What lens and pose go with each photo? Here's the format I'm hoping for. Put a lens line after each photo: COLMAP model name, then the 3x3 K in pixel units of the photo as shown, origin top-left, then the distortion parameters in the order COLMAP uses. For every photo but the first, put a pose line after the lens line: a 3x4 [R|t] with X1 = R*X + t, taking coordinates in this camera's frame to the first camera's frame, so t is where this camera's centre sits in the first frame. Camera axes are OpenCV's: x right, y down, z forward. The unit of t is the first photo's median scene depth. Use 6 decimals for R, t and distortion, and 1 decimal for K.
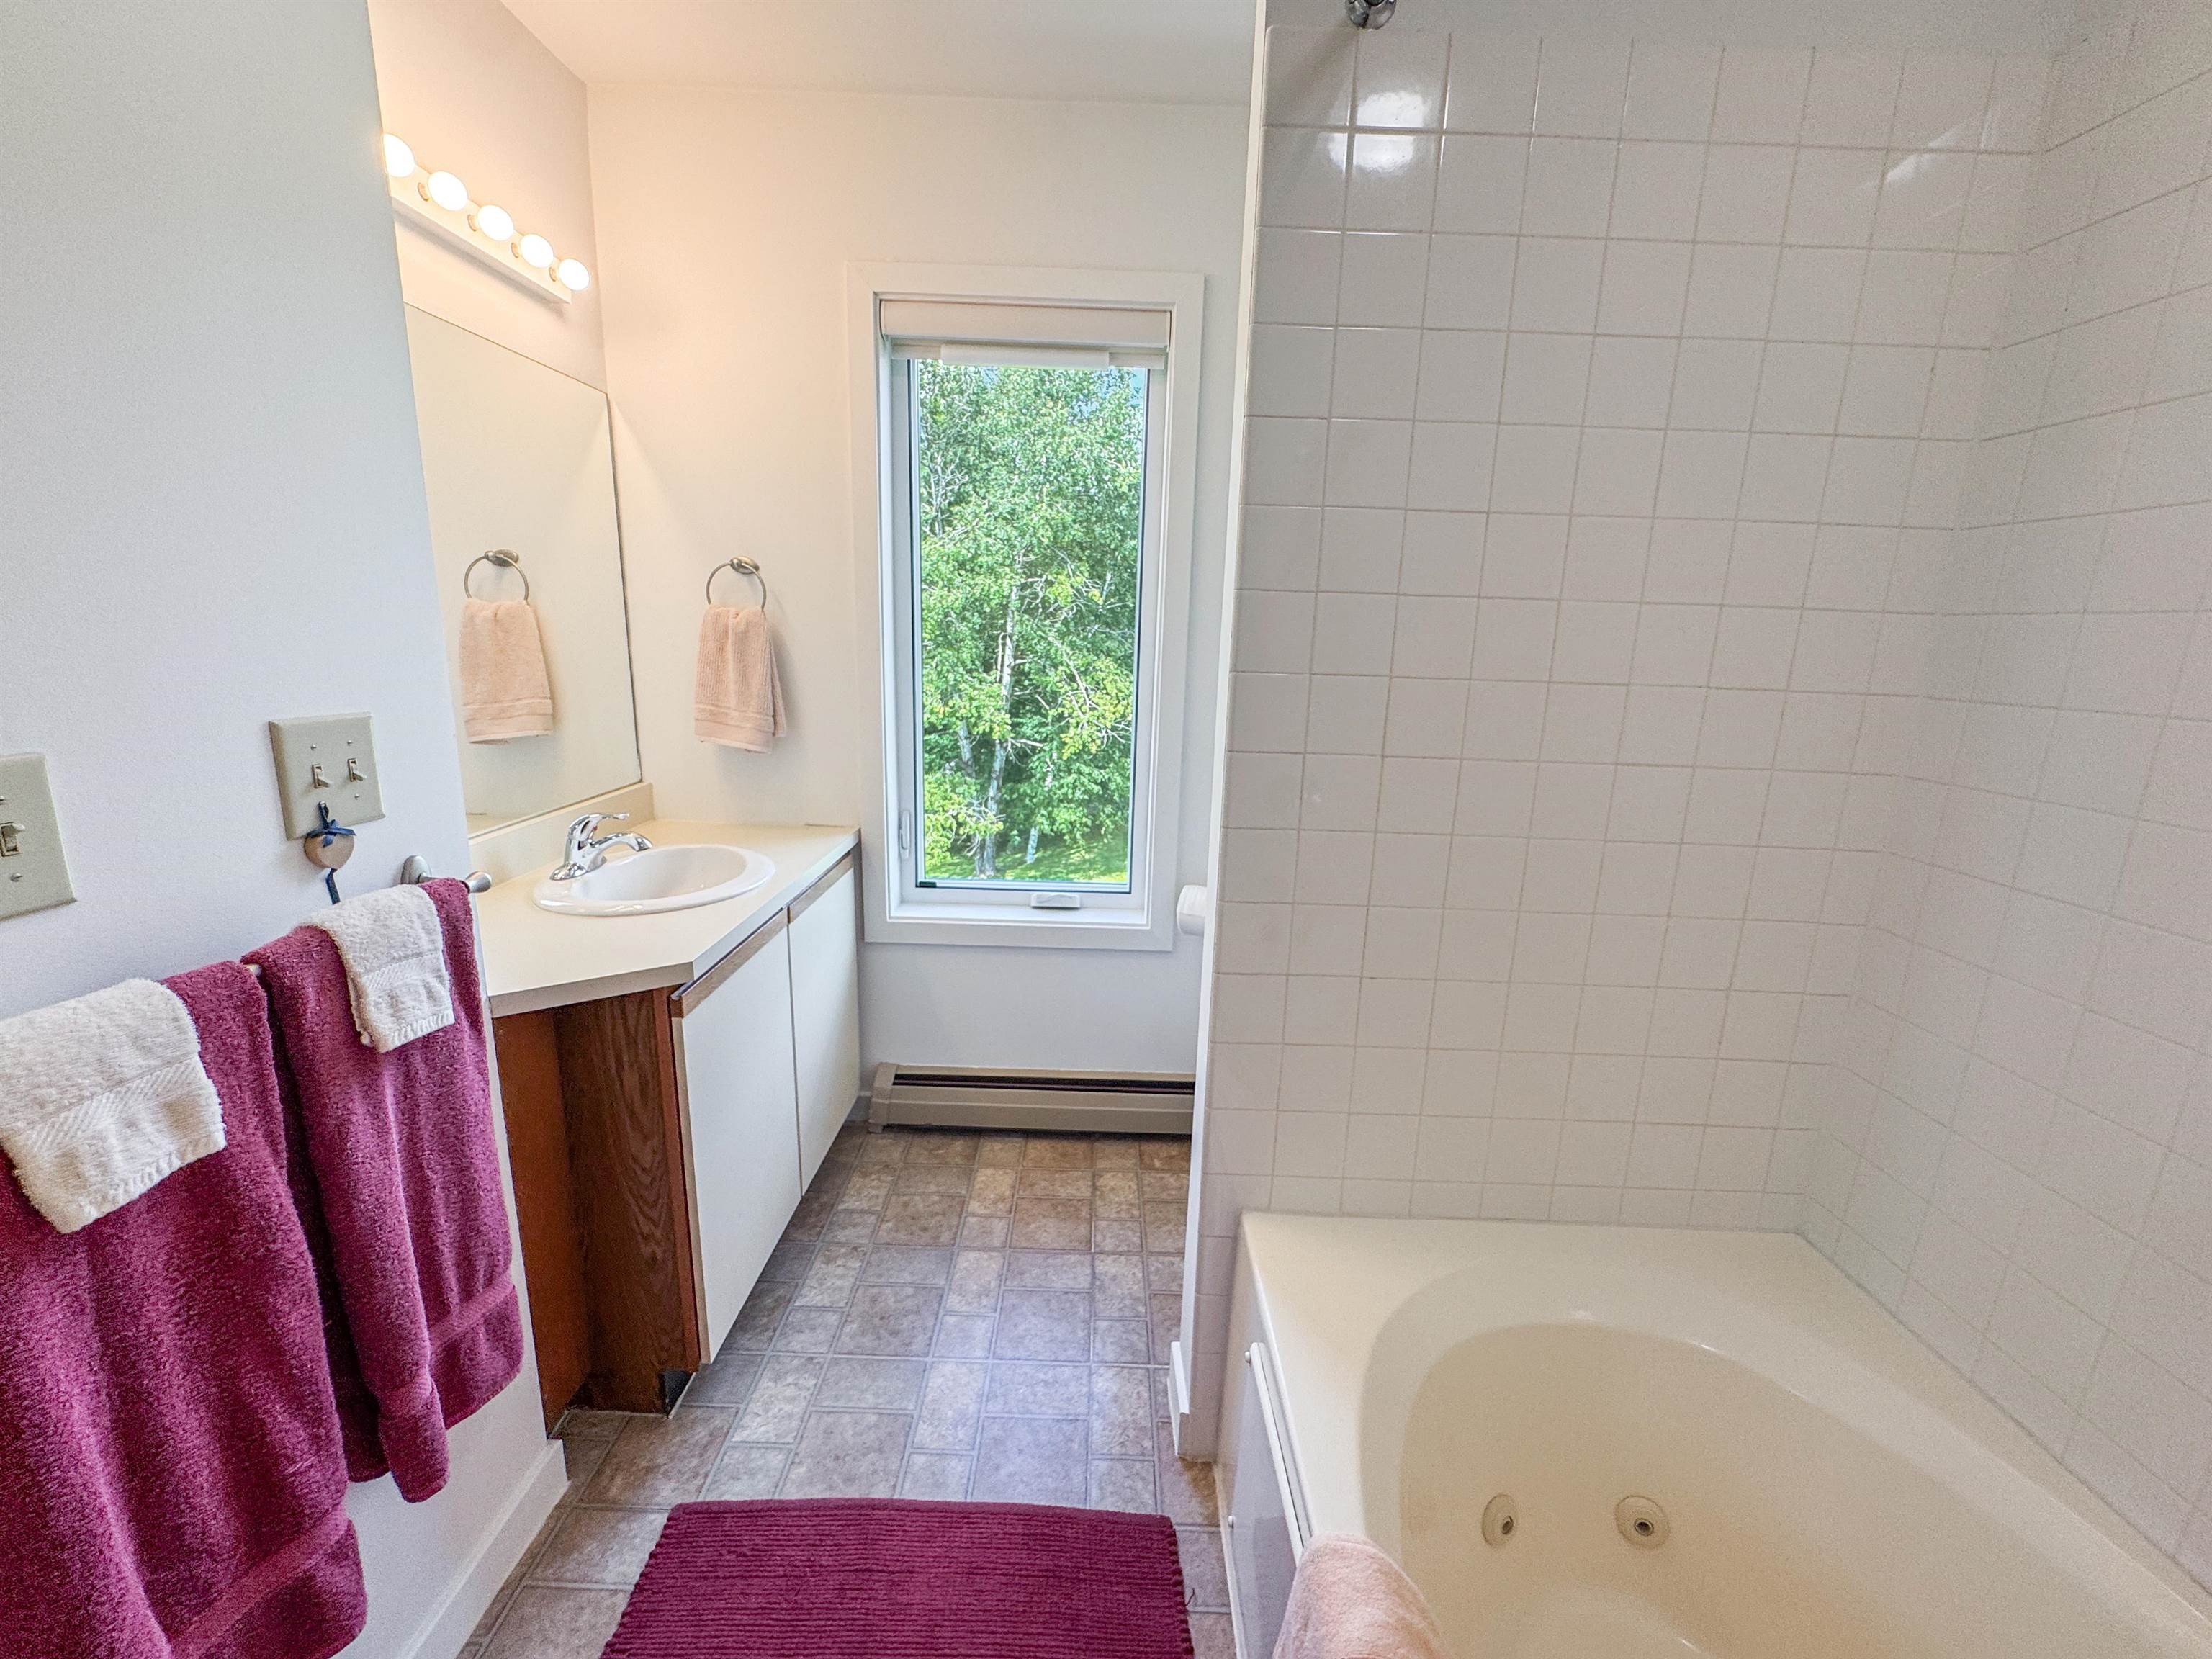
lens RADIAL K [[888.7, 0, 1103.3], [0, 888.7, 827.0], [0, 0, 1]] dist [-0.000725, -0.000285]
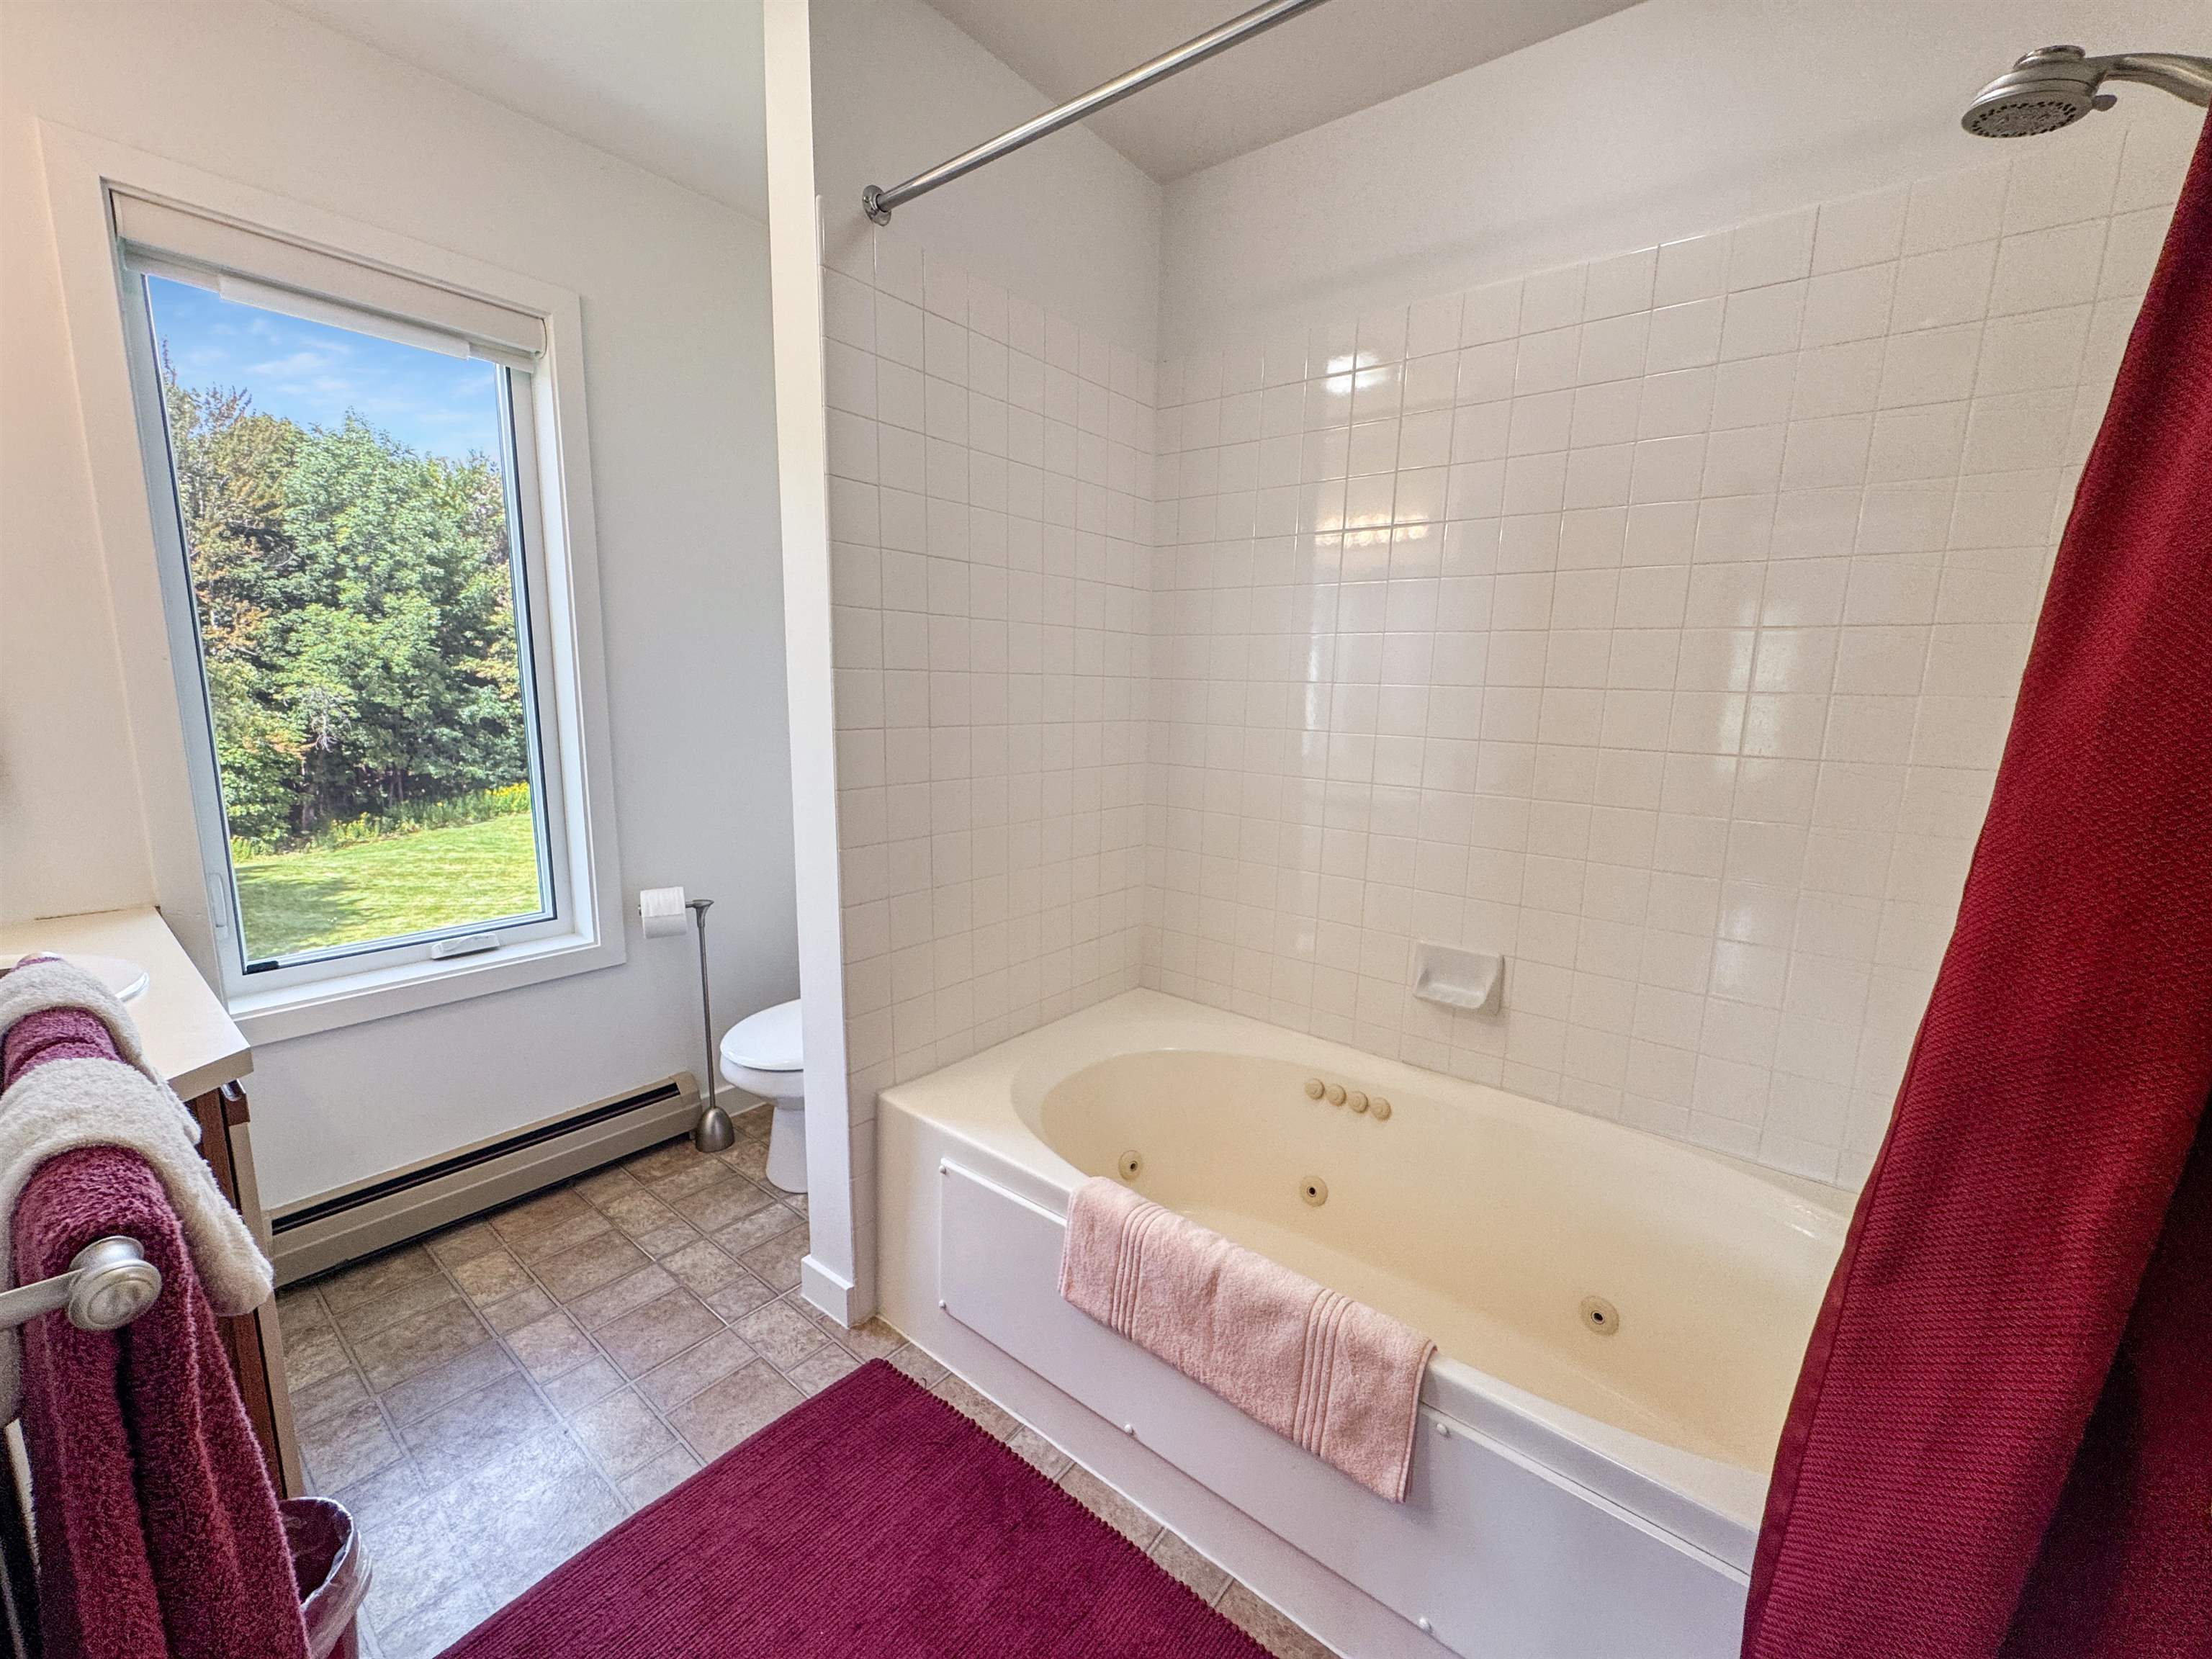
lens RADIAL K [[888.7, 0, 1103.3], [0, 888.7, 827.0], [0, 0, 1]] dist [-0.000725, -0.000285]
pose [[0.621629, -0.146790, 0.769435, -0.370938], [0.165709, 0.984696, 0.053979, 0.028545], [-0.765583, 0.093948, 0.636440, -0.057266]]
